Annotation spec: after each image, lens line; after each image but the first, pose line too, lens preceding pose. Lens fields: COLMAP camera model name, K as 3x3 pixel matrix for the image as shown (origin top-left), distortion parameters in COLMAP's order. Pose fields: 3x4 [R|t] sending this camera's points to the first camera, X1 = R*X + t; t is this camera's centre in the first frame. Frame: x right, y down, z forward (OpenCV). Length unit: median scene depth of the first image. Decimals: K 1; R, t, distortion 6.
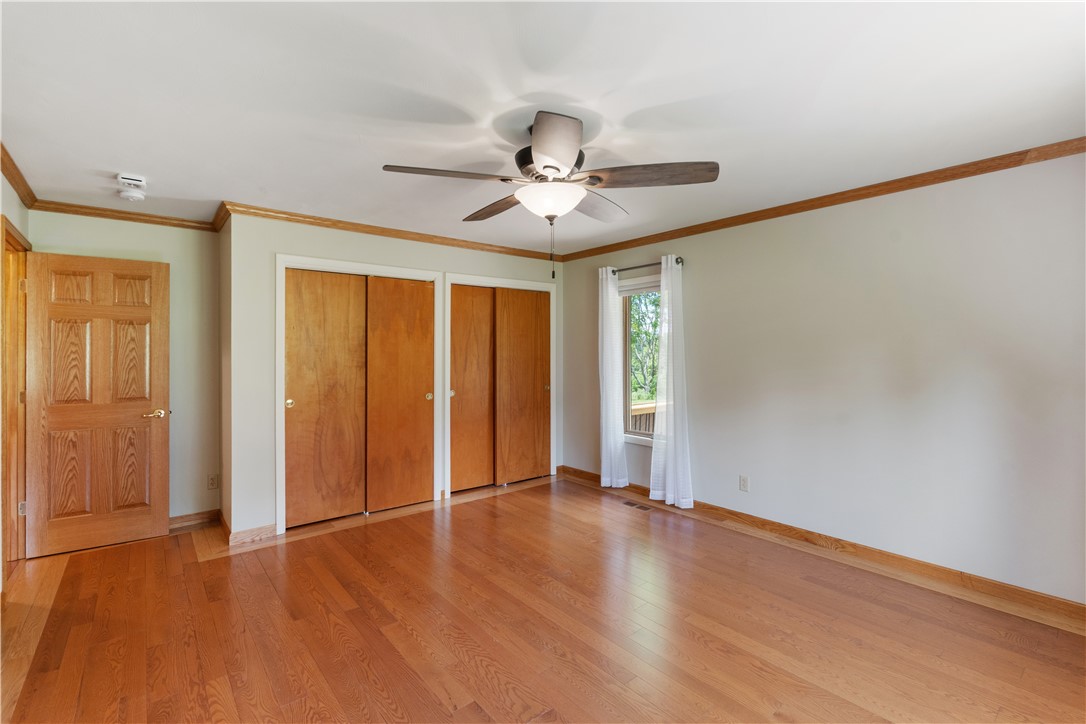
lens RADIAL K [[483.1, 0, 540.9], [0, 483.1, 354.5], [0, 0, 1]] dist [-0.004510, 0.000346]
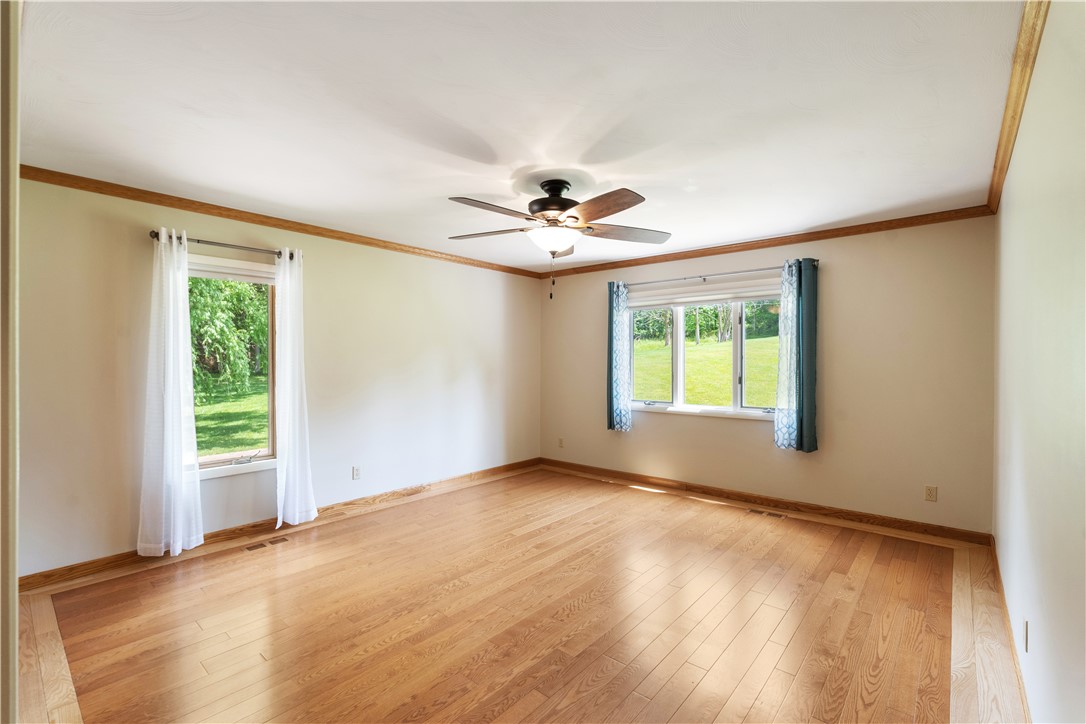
lens RADIAL K [[483.1, 0, 543.9], [0, 483.1, 360.4], [0, 0, 1]] dist [-0.004510, 0.000346]
pose [[-0.161303, -0.004645, 0.986894, -0.884950], [0.006801, 0.999960, 0.005818, 0.002448], [-0.986882, 0.007650, -0.161265, 0.869282]]
